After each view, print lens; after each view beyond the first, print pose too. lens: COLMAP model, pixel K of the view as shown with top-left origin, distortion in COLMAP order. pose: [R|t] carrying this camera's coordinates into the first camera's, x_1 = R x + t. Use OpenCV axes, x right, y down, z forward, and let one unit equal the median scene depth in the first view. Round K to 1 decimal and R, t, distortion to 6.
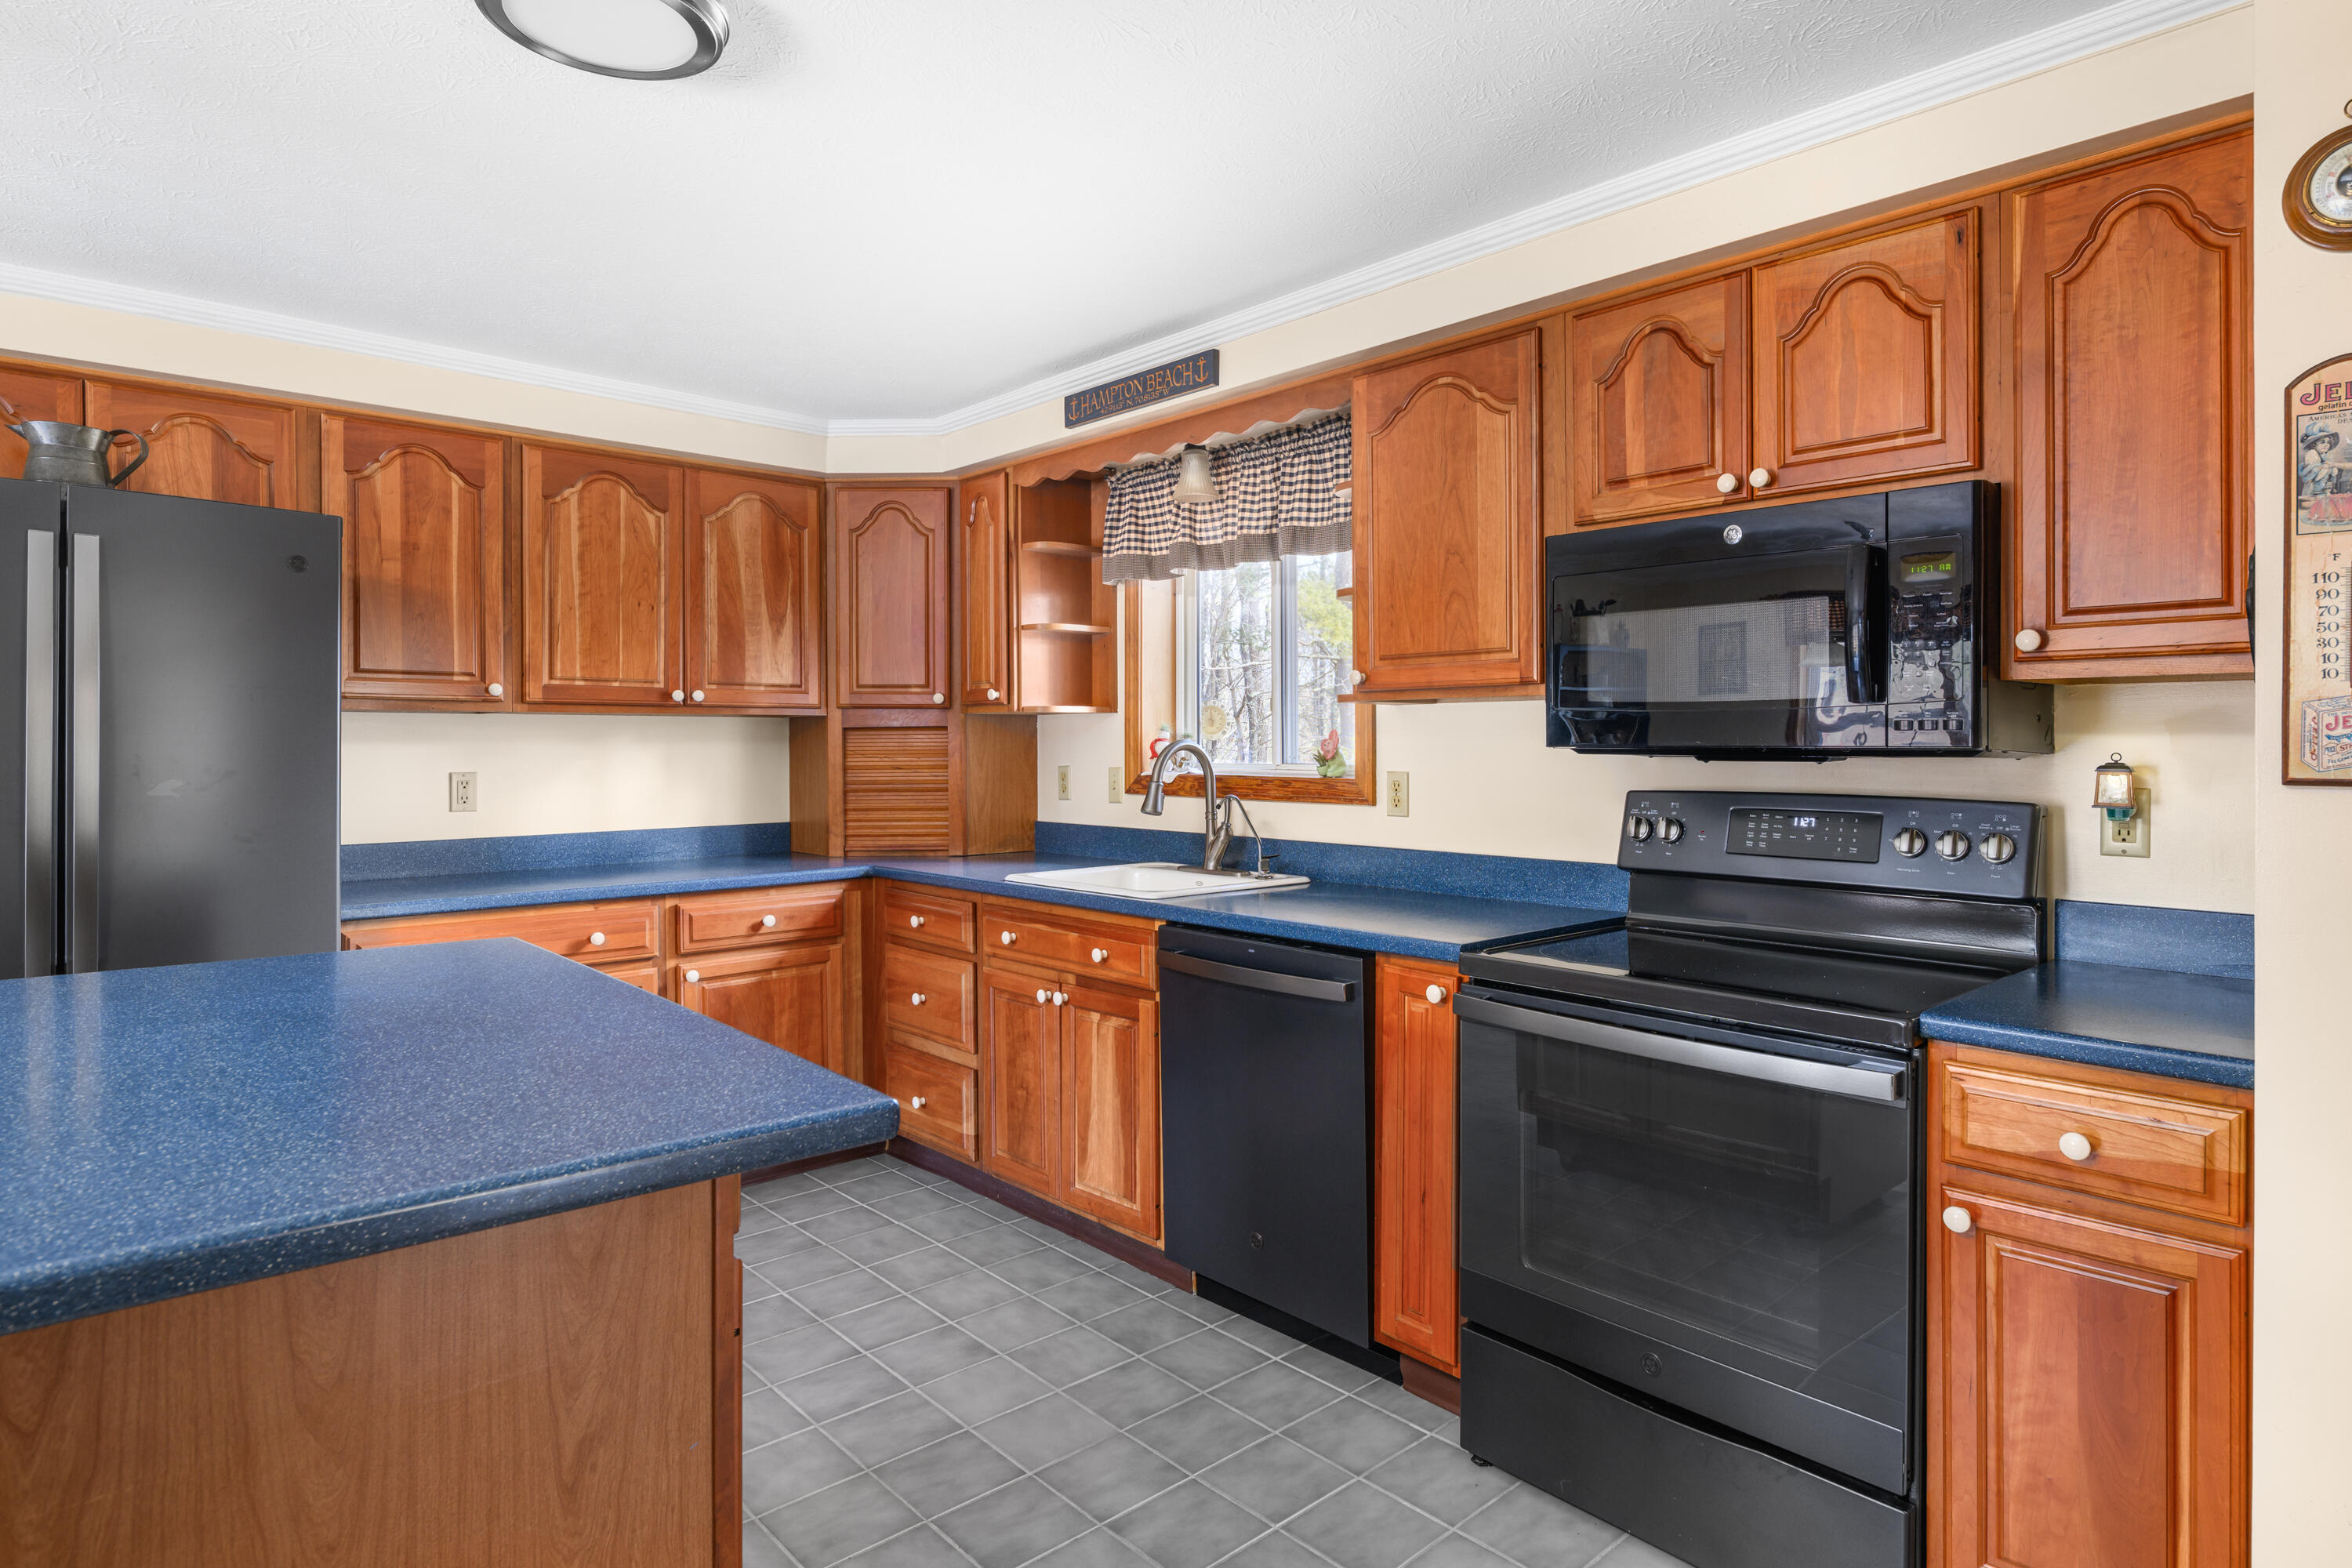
lens RADIAL K [[1293.8, 0, 1231.5], [0, 1293.8, 755.9], [0, 0, 1]] dist [0.008245, -0.008389]
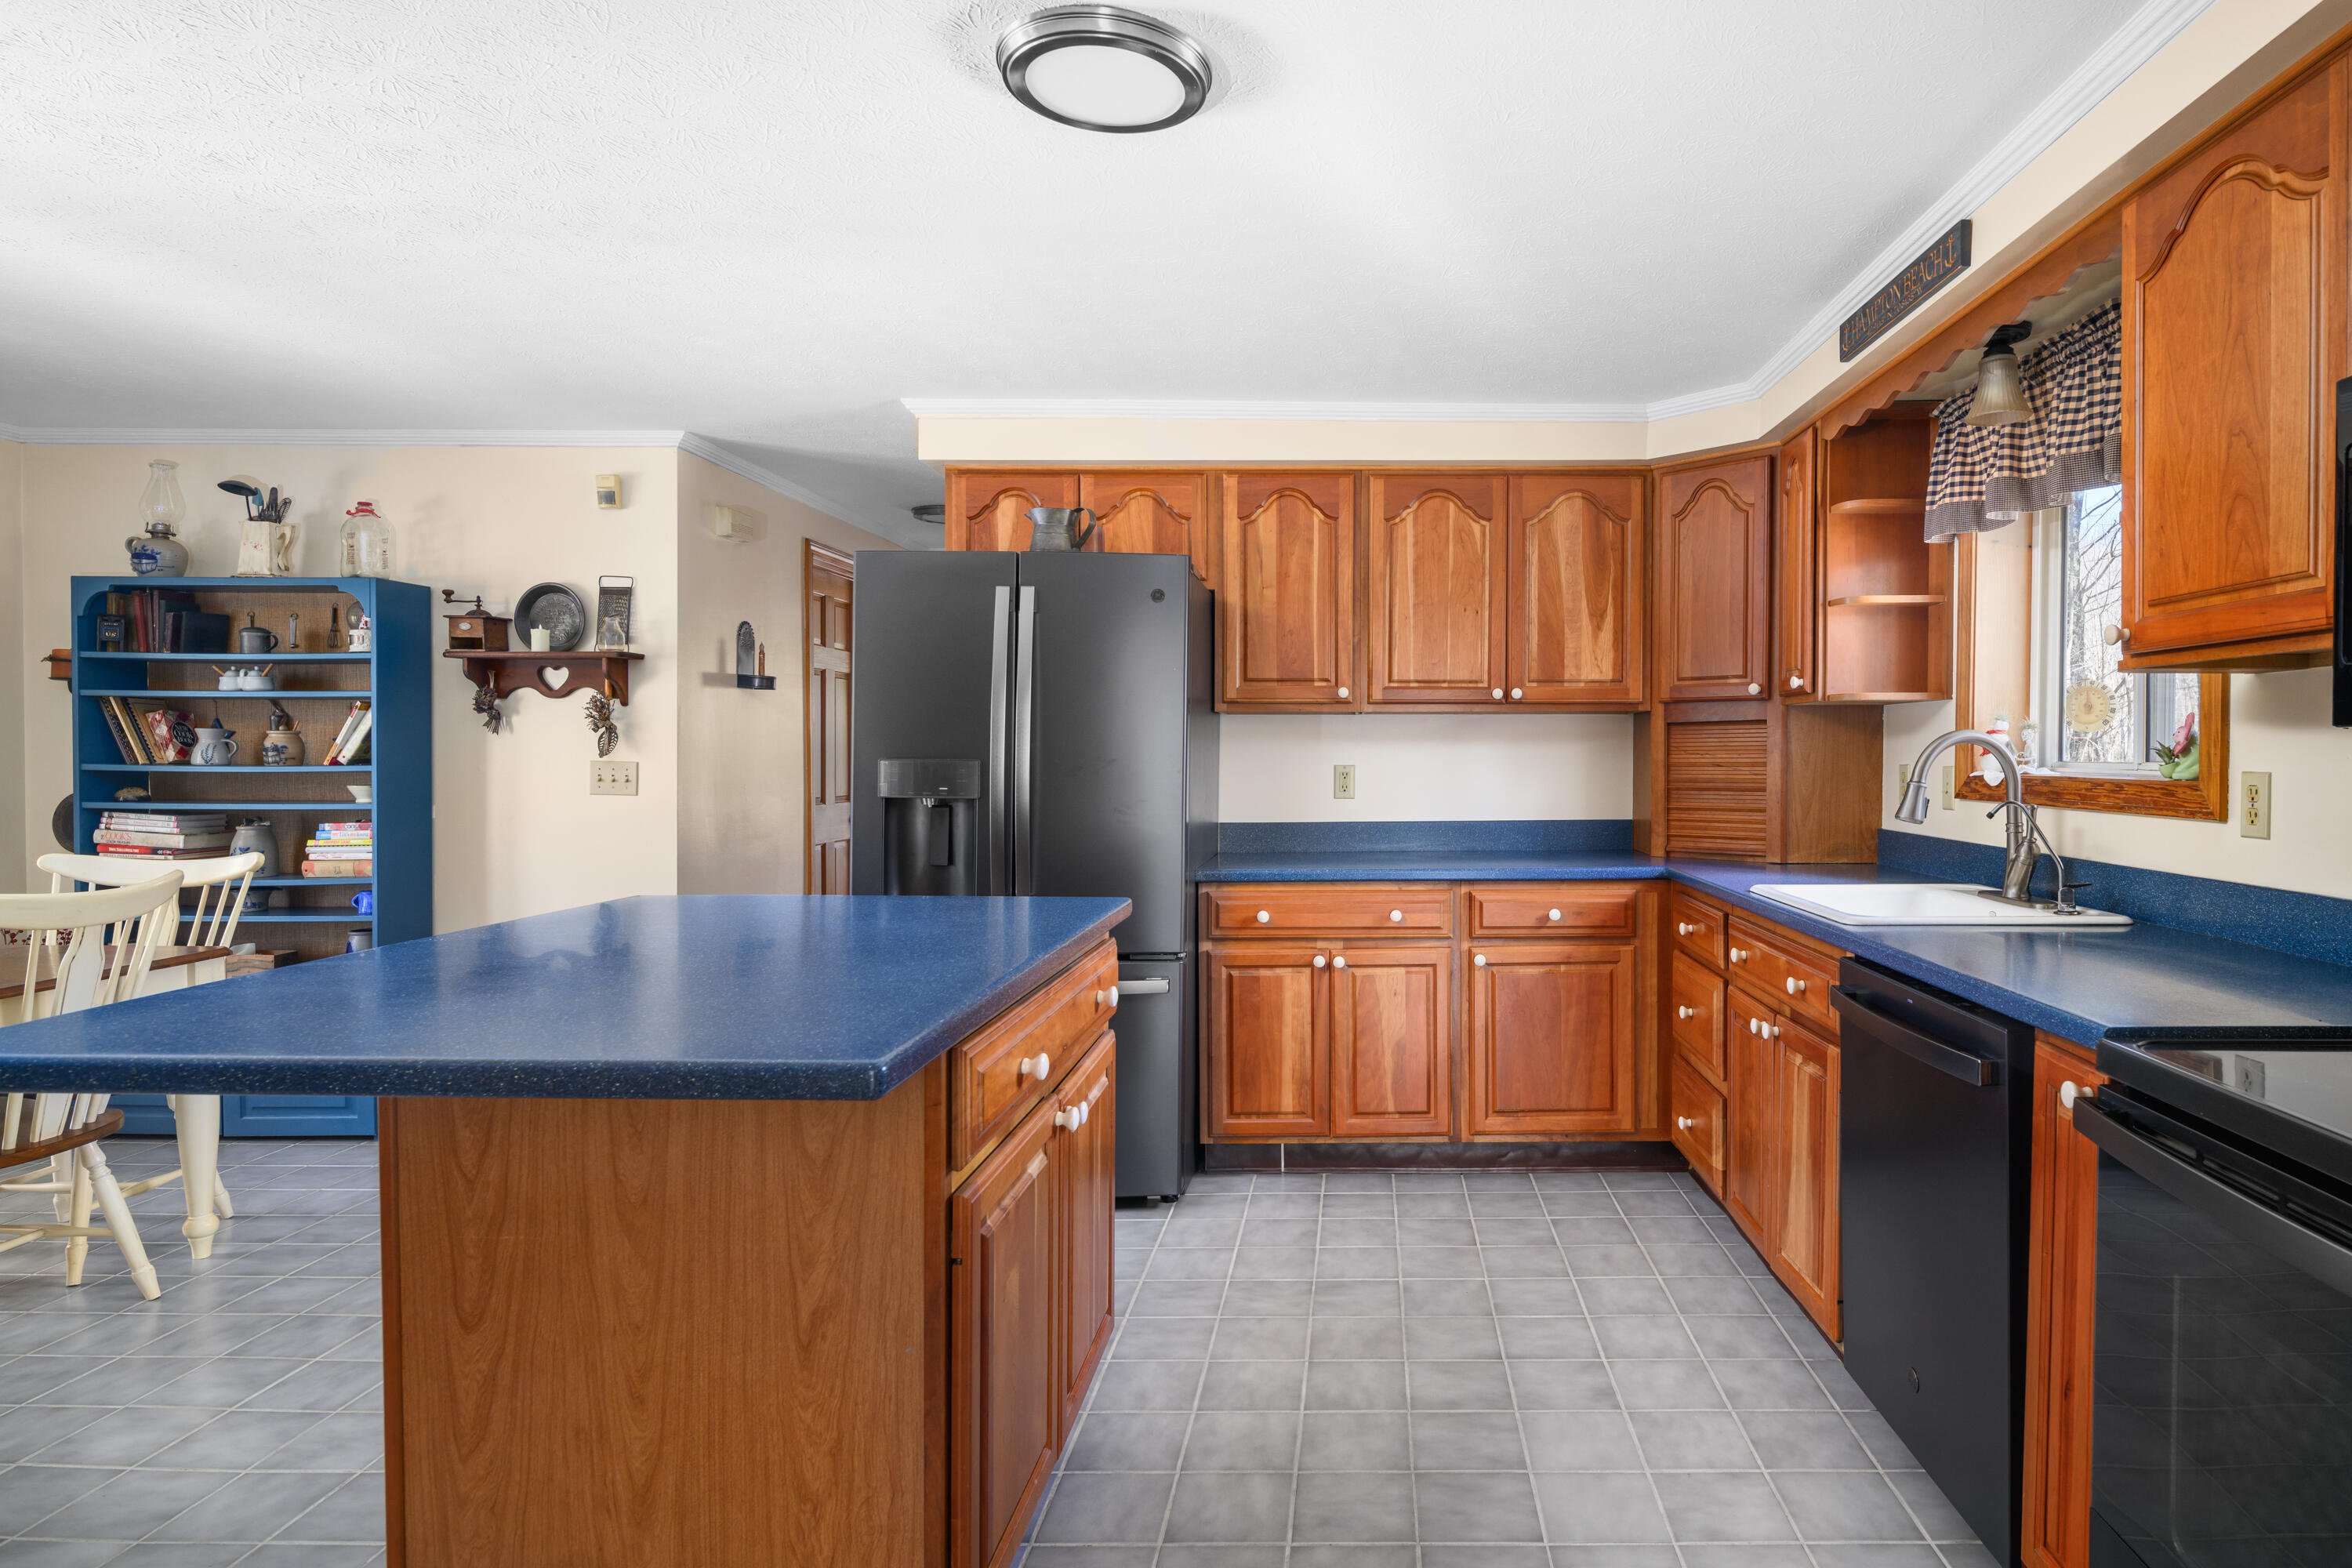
lens RADIAL K [[1293.8, 0, 1362.8], [0, 1293.8, 778.0], [0, 0, 1]] dist [0.008245, -0.008389]
pose [[0.727301, 0.015344, -0.686147, 0.275411], [-0.007611, 0.999869, 0.014292, 0.009681], [0.686276, -0.005172, 0.727323, 0.202794]]
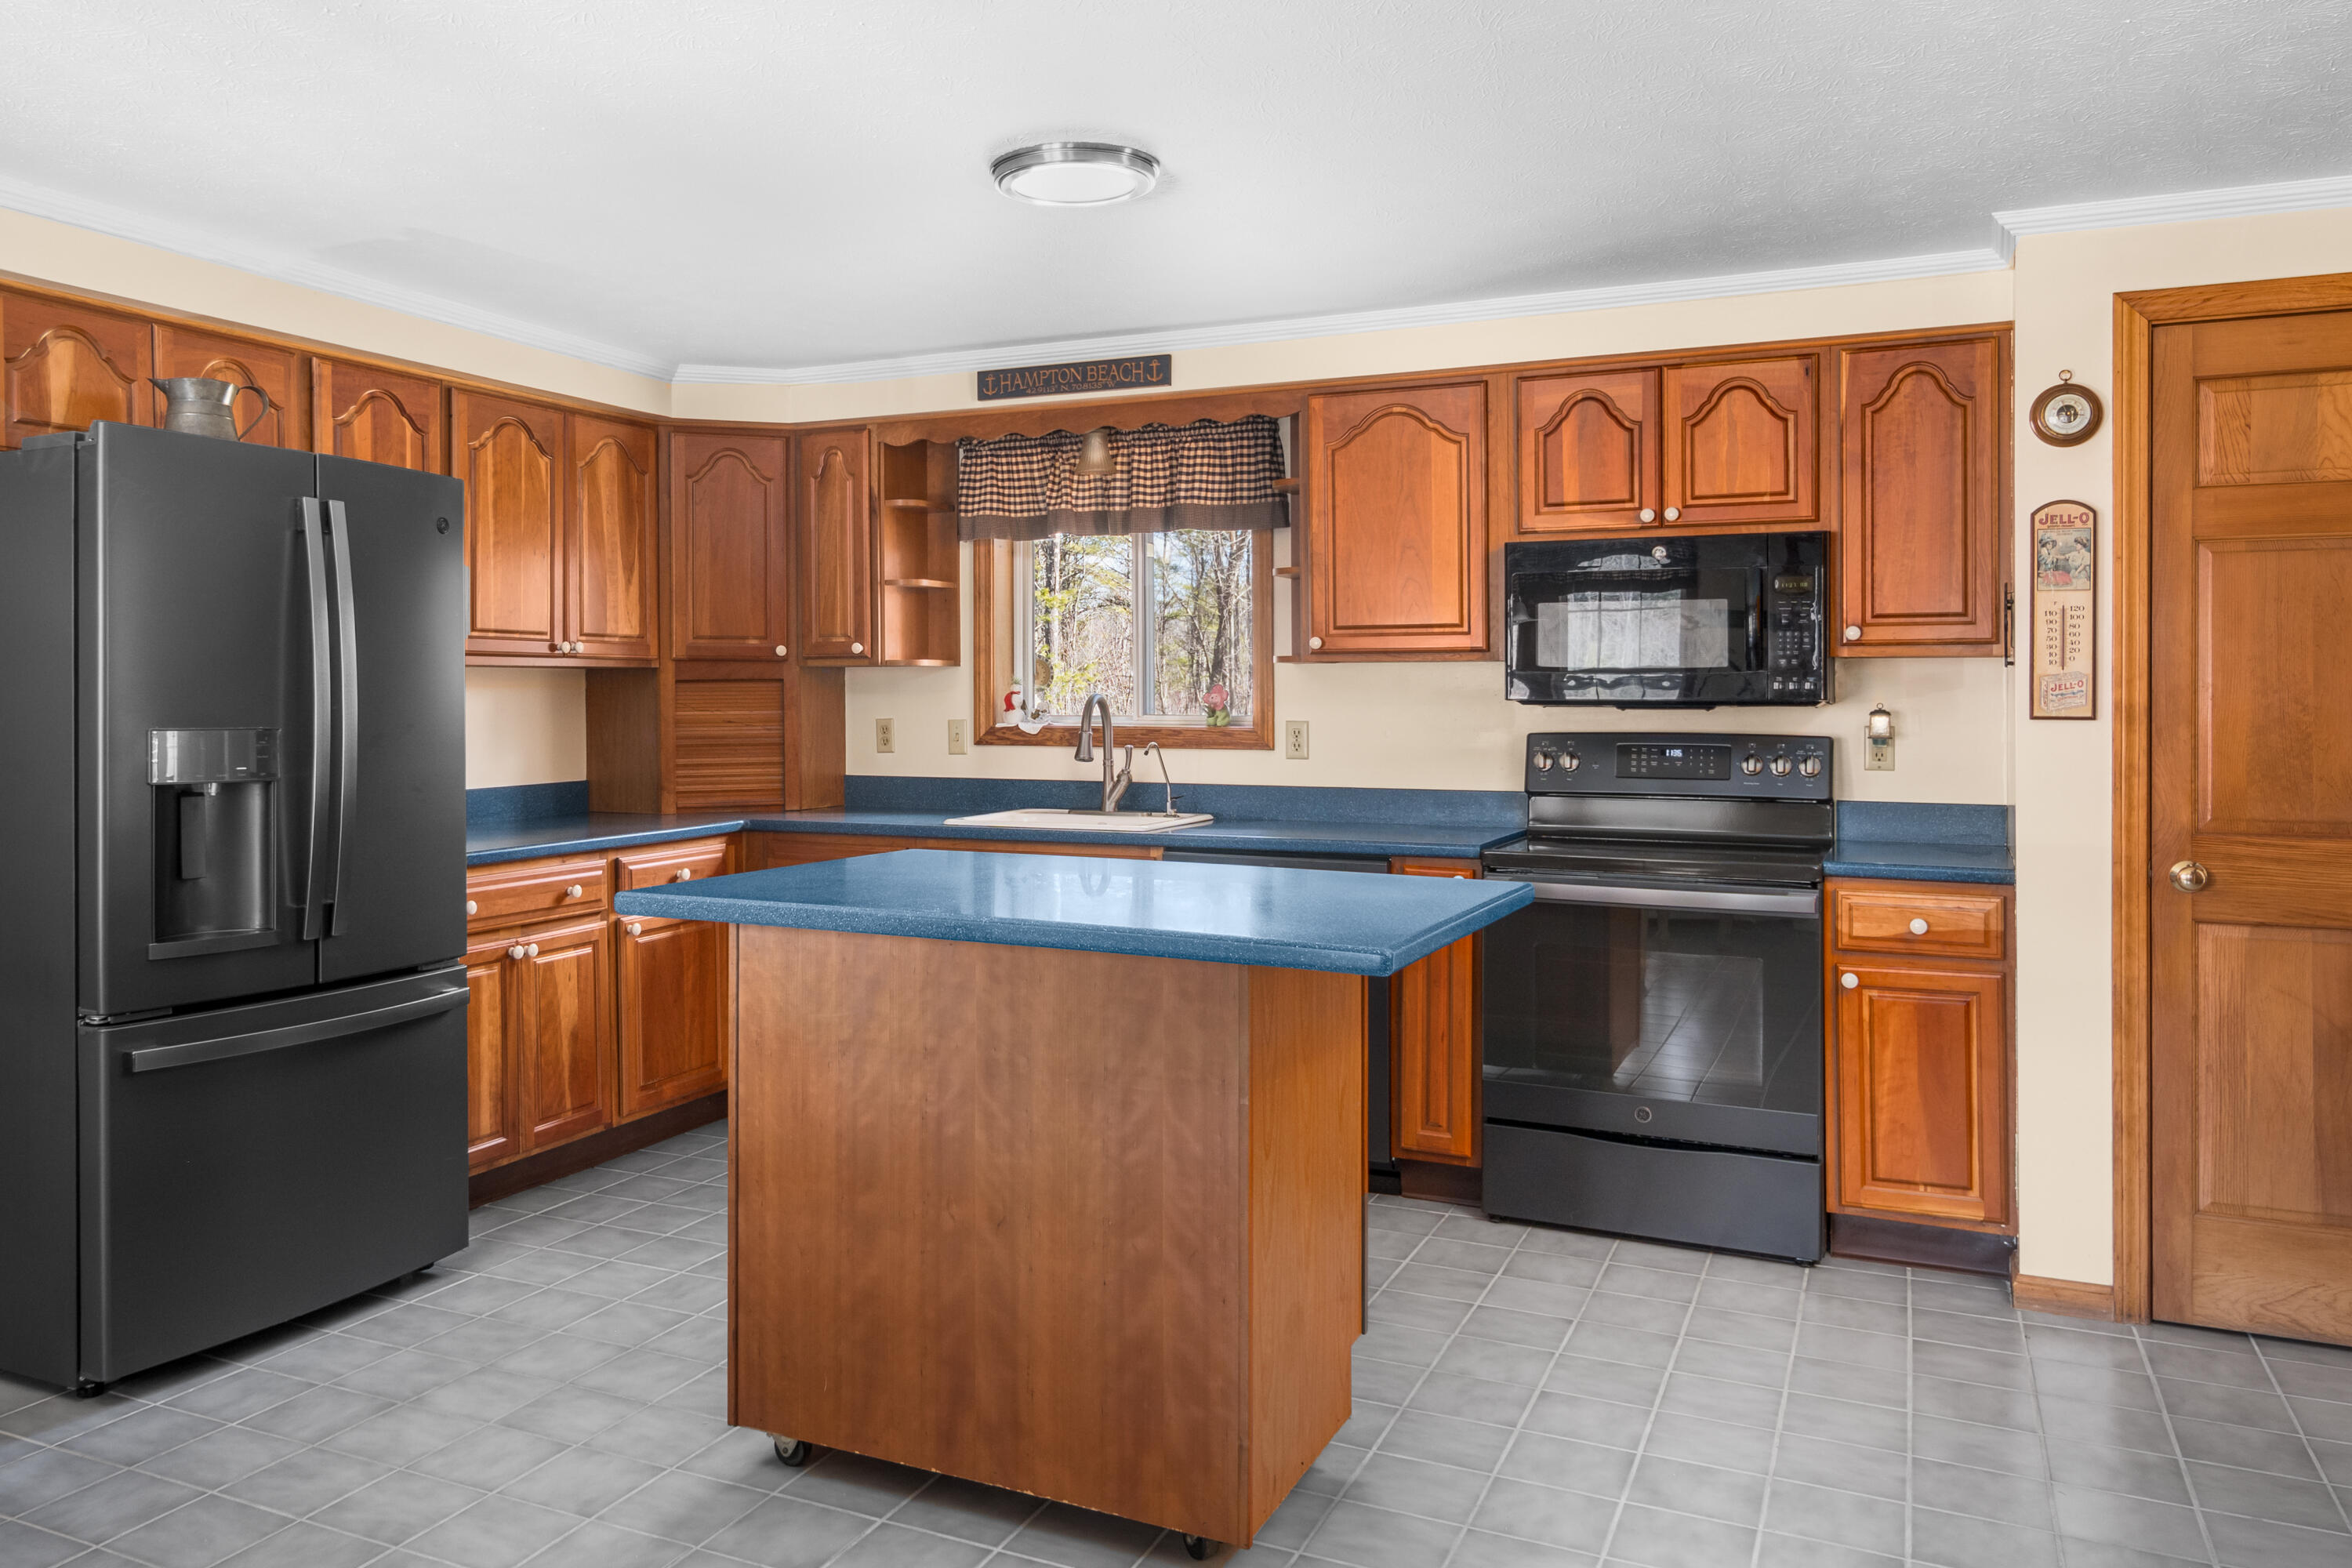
lens RADIAL K [[1814.2, 0, 1000.6], [0, 1814.2, 699.8], [0, 0, 1]] dist [0.010908, 0.012570]
pose [[0.943044, -0.000766, 0.332667, -0.729464], [0.002885, 0.999979, -0.005873, 0.002287], [-0.332656, 0.006498, 0.943026, -0.497454]]
